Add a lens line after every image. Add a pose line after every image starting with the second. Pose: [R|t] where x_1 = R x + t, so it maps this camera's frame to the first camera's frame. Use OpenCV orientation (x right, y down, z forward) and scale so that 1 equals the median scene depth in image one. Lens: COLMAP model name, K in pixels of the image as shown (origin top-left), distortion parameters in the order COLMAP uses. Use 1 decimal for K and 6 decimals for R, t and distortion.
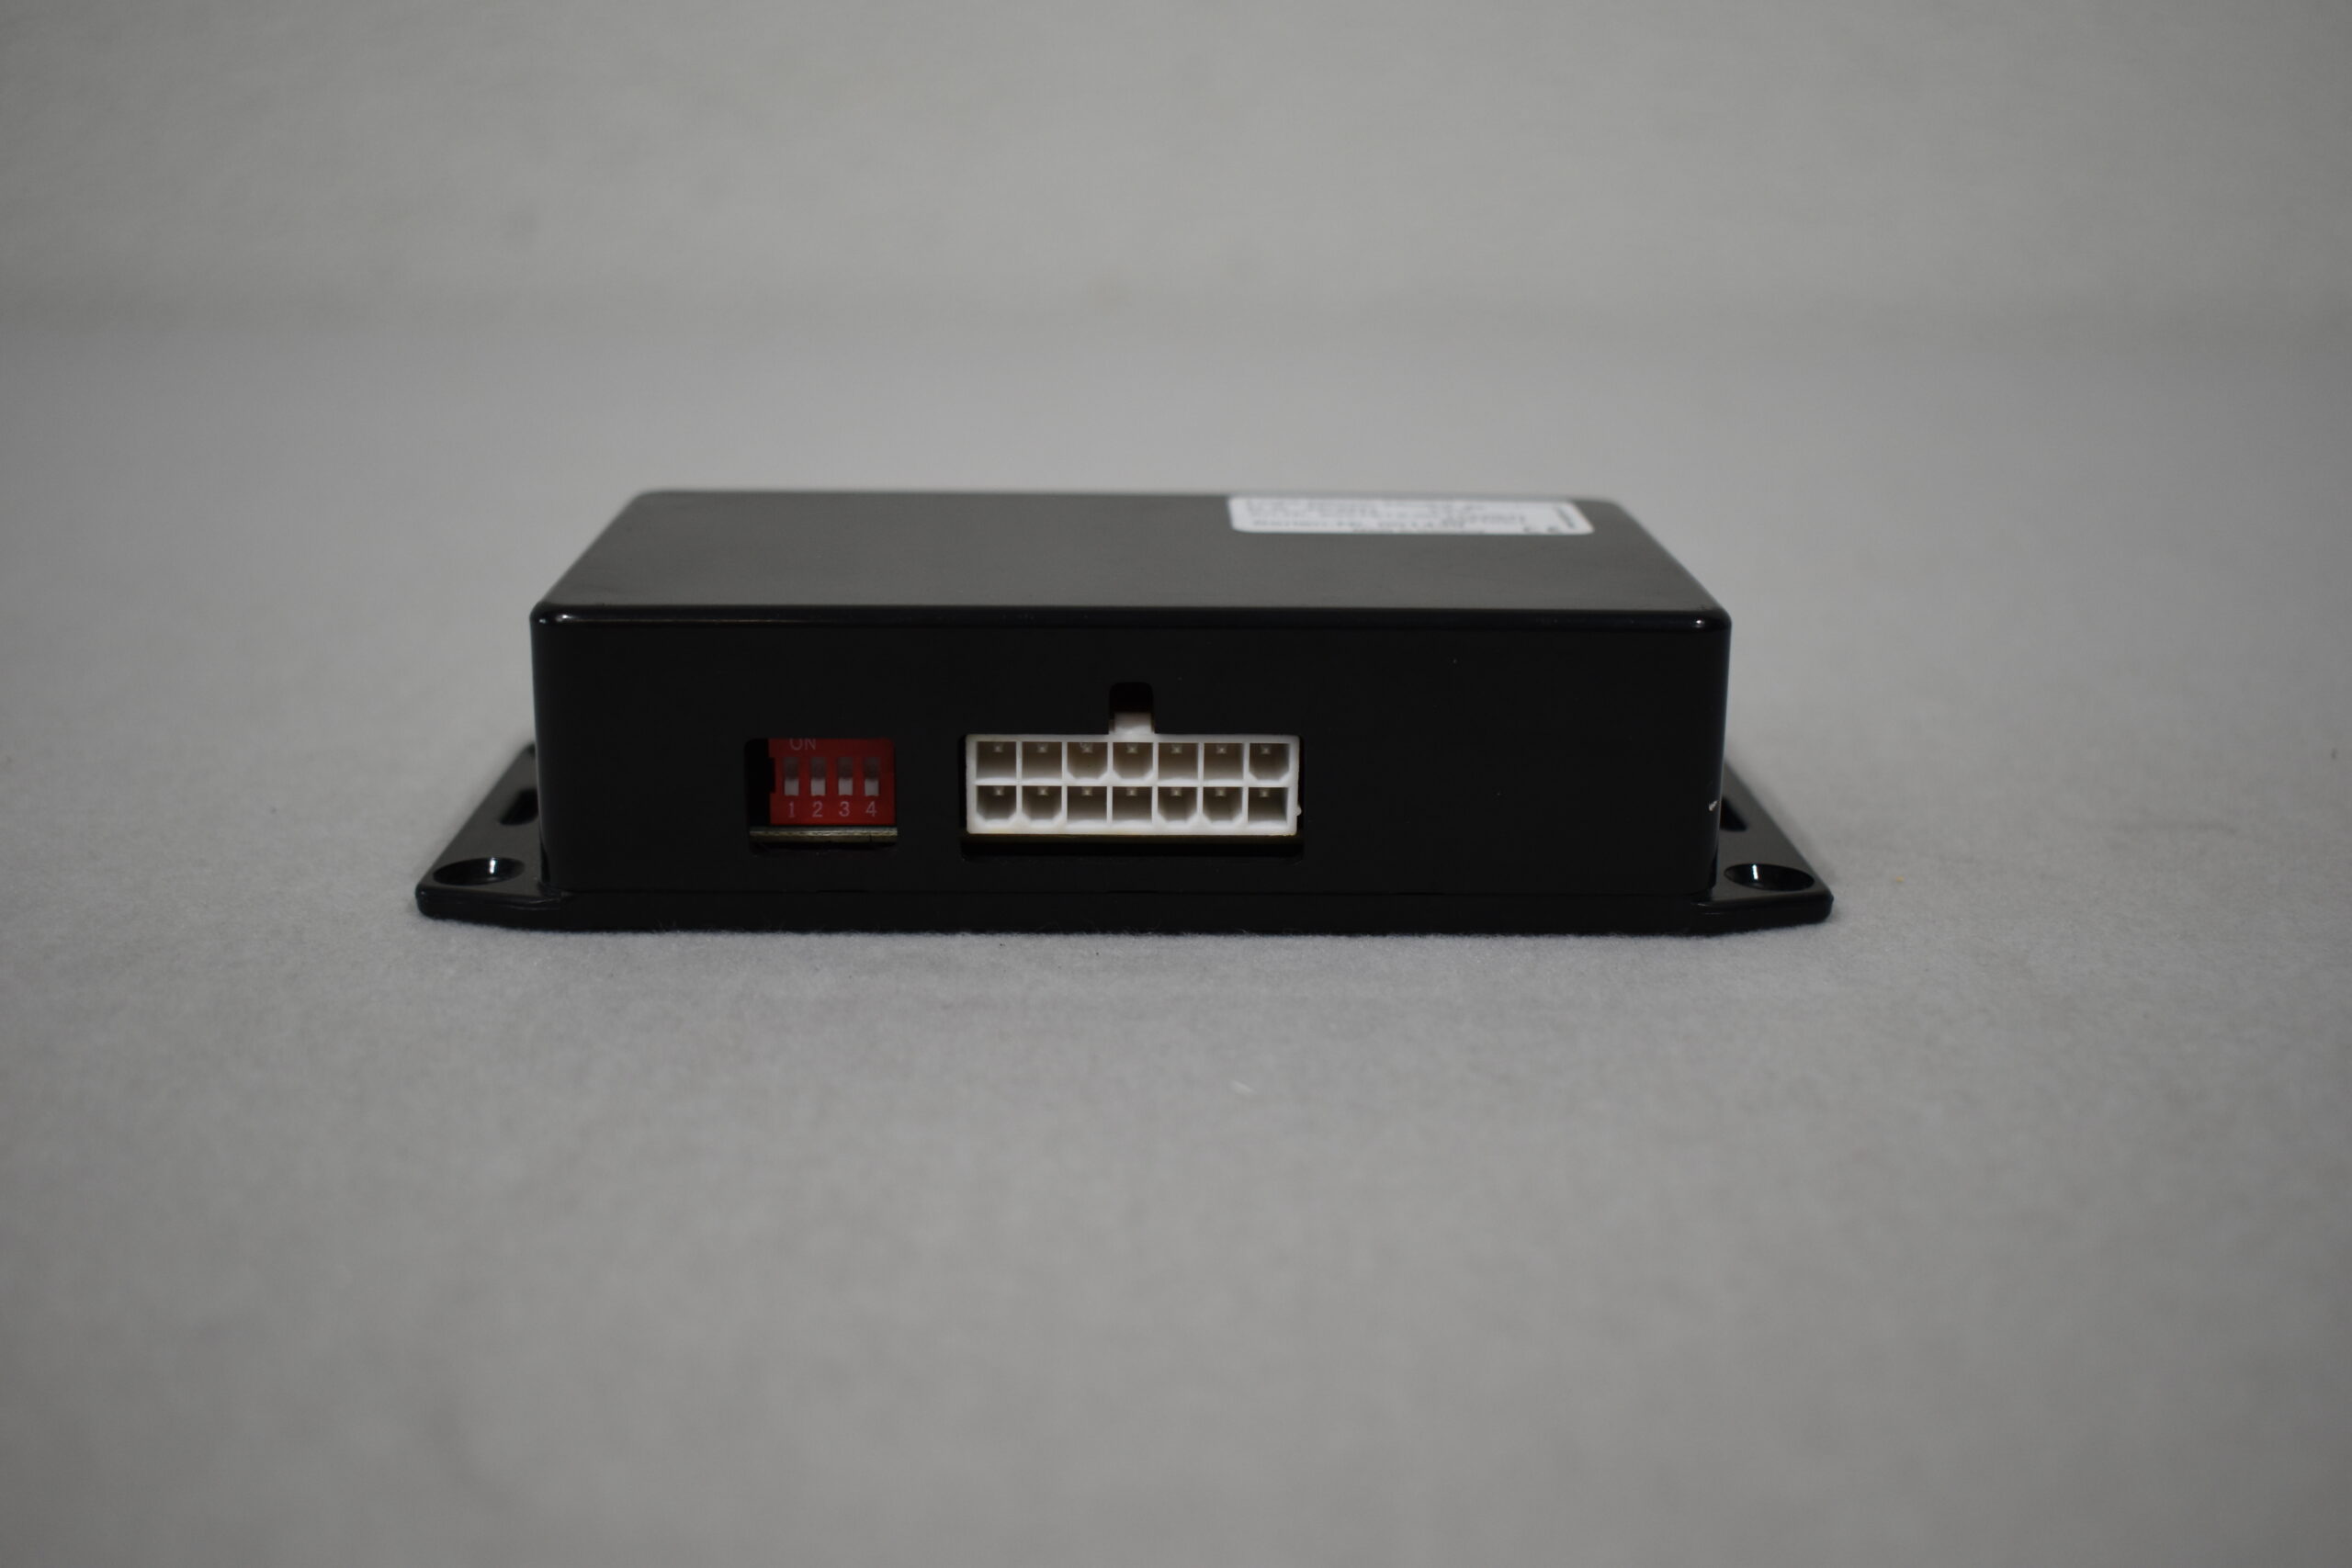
lens RADIAL K [[2758.9, 0, 1163.9], [0, 2758.9, 787.5], [0, 0, 1]] dist [-0.105925, 0.000000]
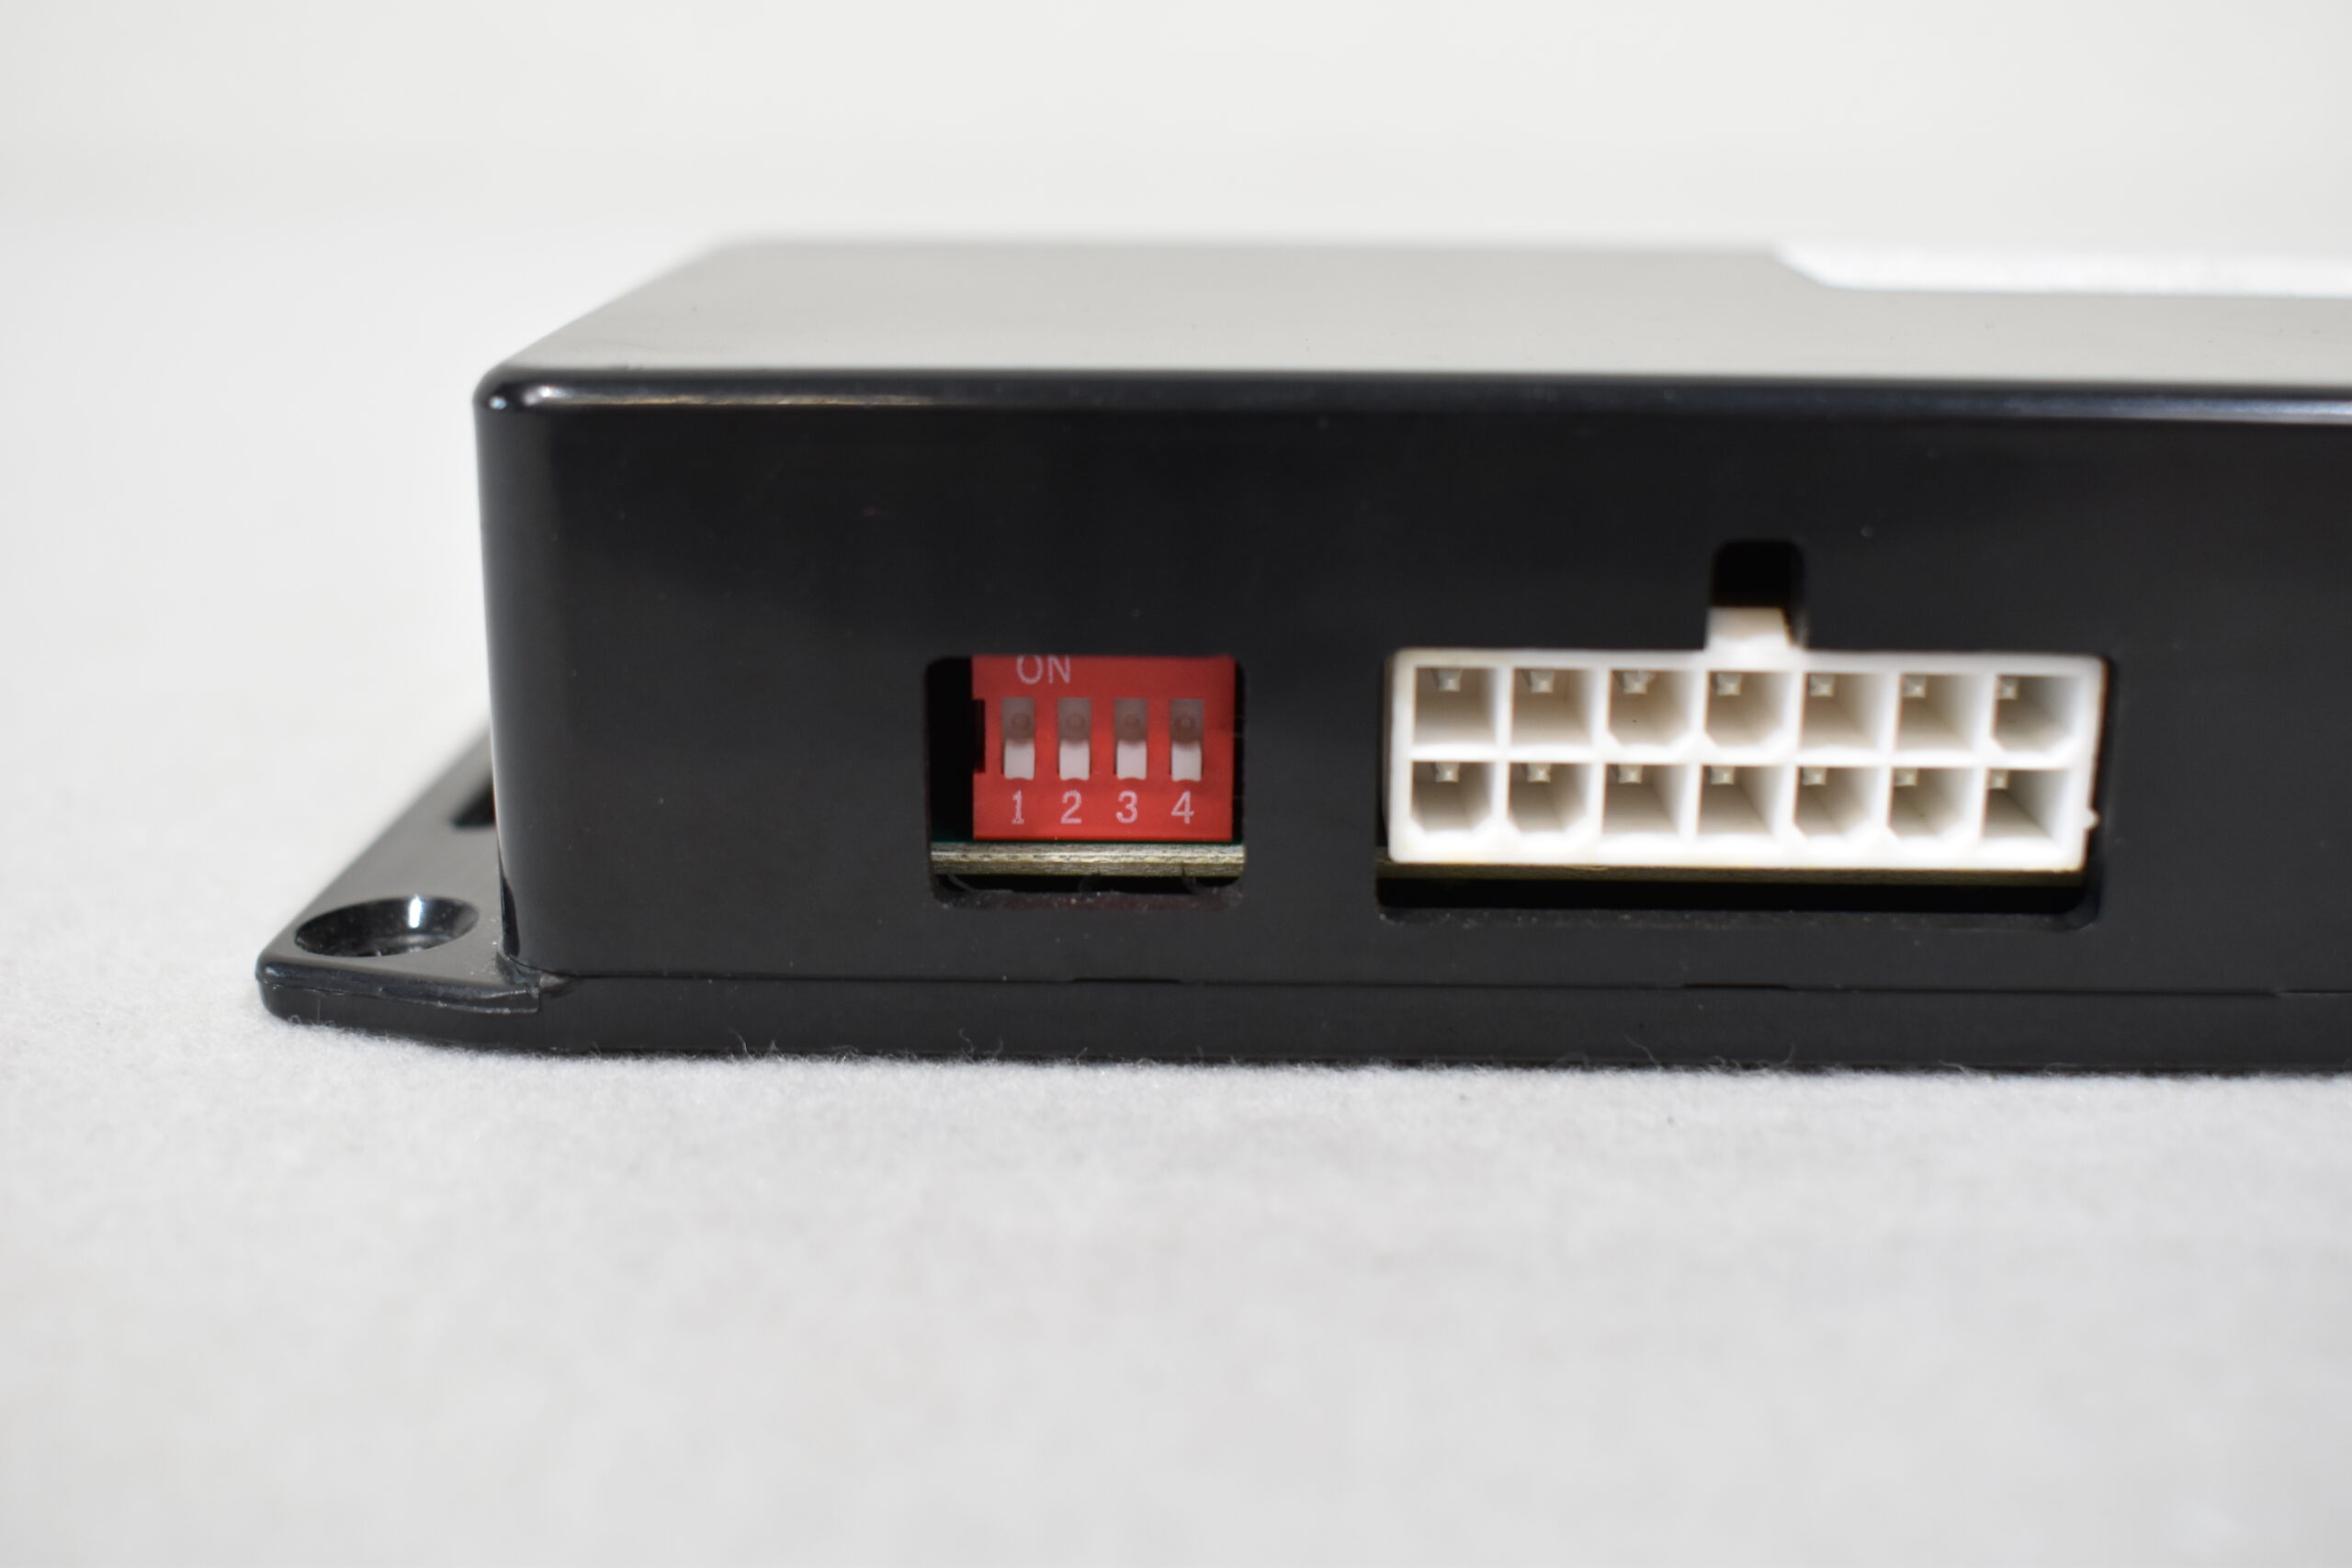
lens RADIAL K [[2758.9, 0, 1198.7], [0, 2758.9, 788.3], [0, 0, 1]] dist [-0.105925, 0.000000]
pose [[0.999477, 0.006367, -0.031717, -0.088848], [-0.006092, 0.999943, 0.008758, 0.000260], [0.031771, -0.008560, 0.999459, 0.522518]]
